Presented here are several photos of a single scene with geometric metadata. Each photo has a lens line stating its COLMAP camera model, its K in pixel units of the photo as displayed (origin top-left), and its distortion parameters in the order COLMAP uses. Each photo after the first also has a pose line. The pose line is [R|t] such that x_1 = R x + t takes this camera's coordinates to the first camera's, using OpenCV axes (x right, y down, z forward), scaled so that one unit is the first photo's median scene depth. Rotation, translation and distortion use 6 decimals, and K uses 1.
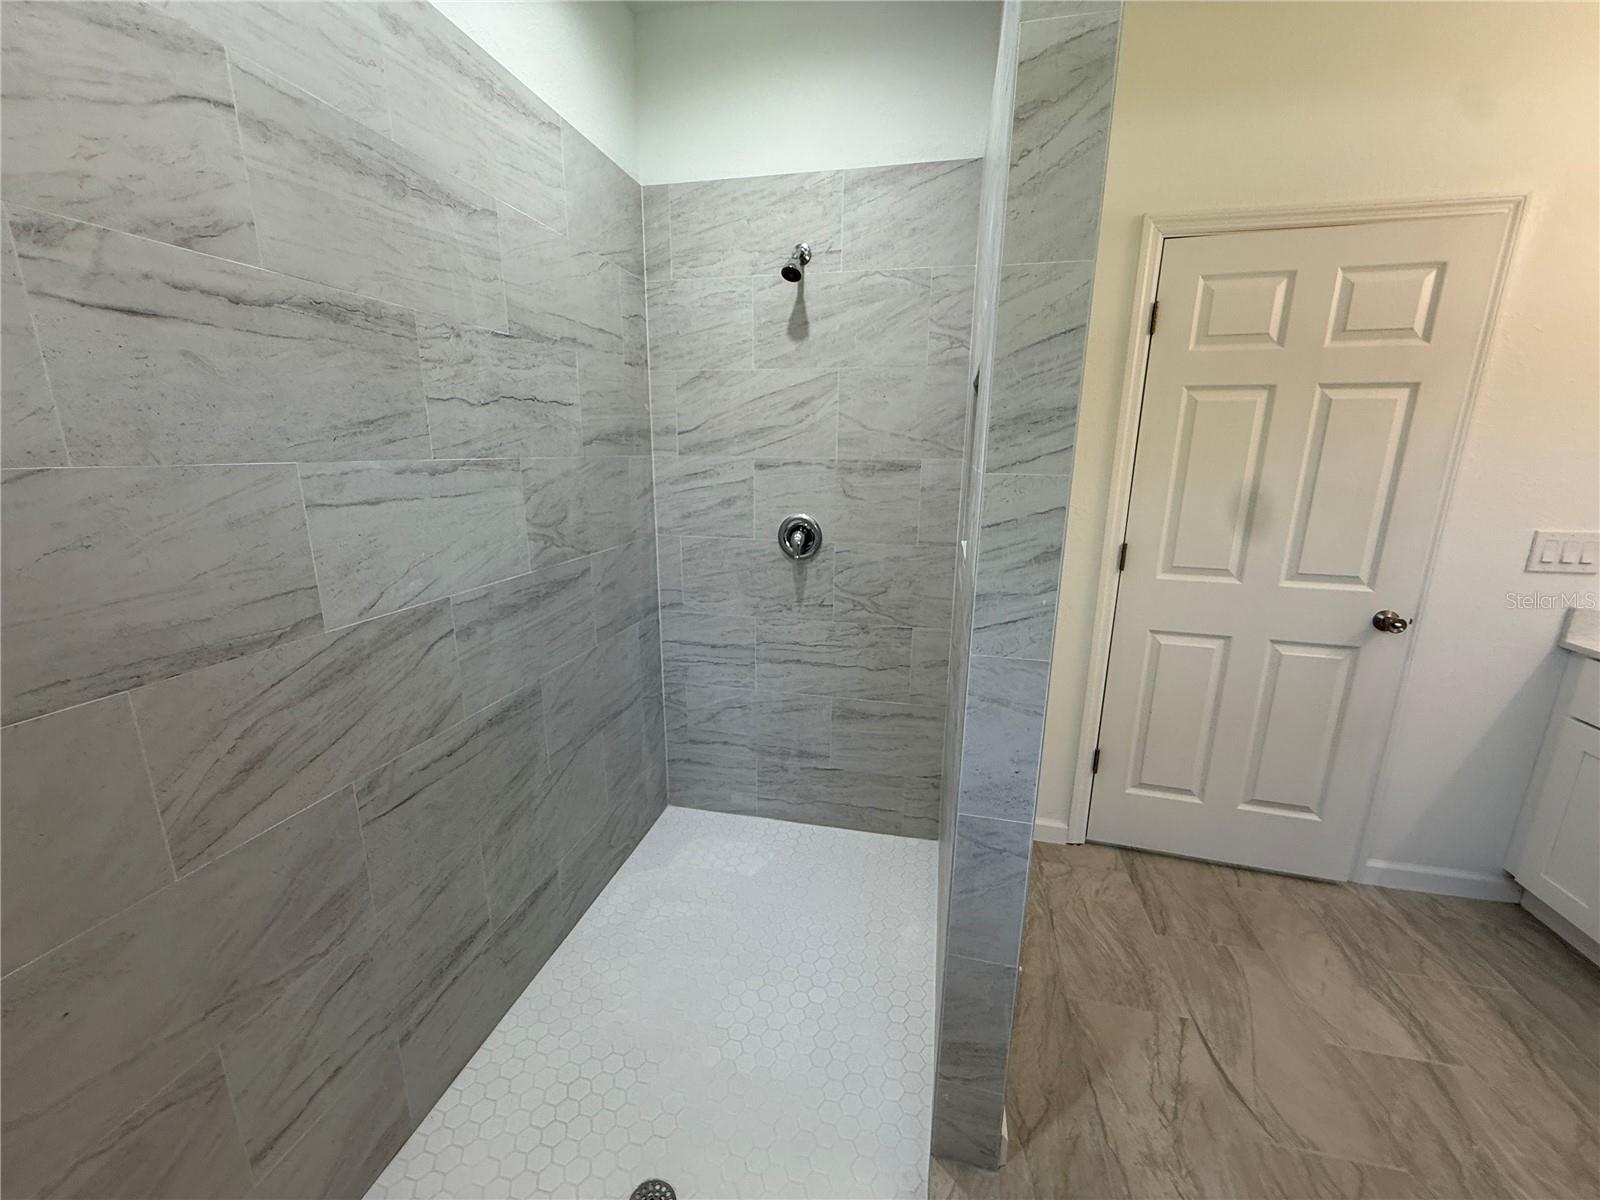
lens RADIAL K [[639.3, 0, 798.8], [0, 639.3, 598.9], [0, 0, 1]] dist [0.000614, 0.000314]
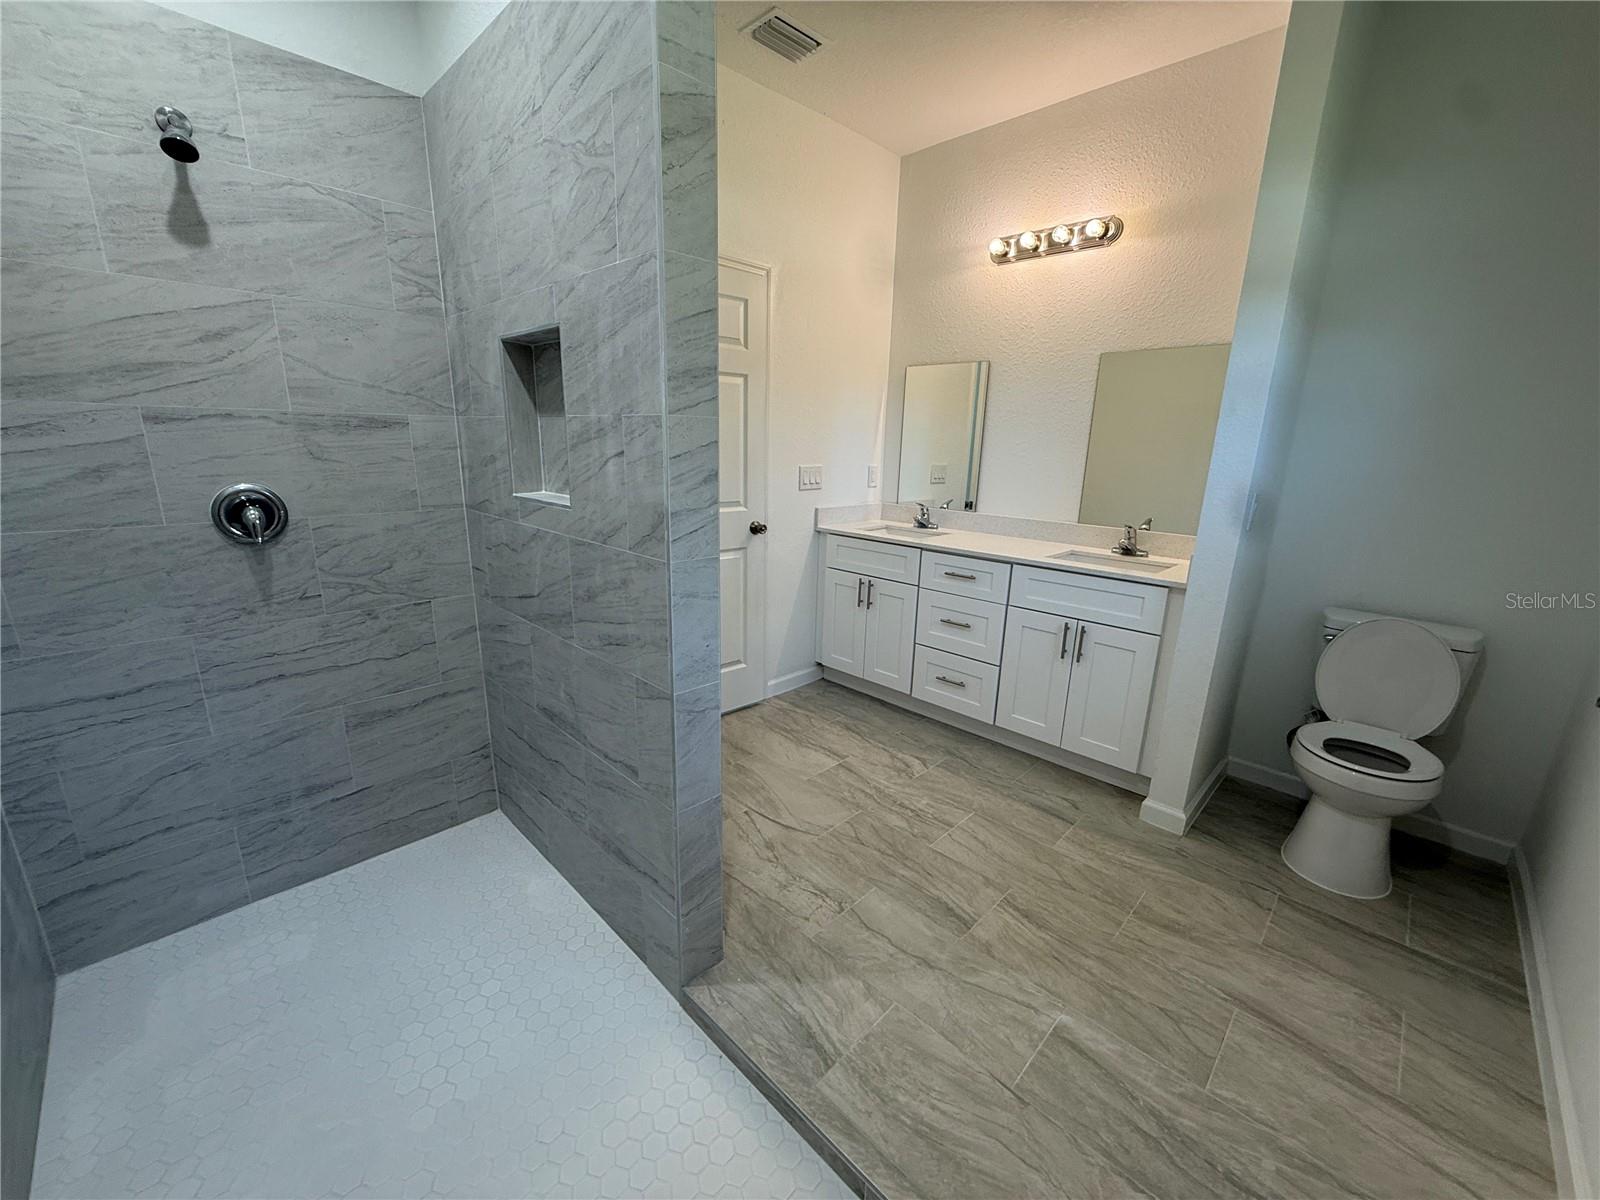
lens RADIAL K [[639.3, 0, 797.0], [0, 639.3, 597.5], [0, 0, 1]] dist [0.000614, 0.000314]
pose [[0.530488, -0.202891, 0.823054, -0.318952], [0.177770, 0.975971, 0.126008, 0.019829], [-0.828842, 0.079469, 0.553809, 0.053120]]
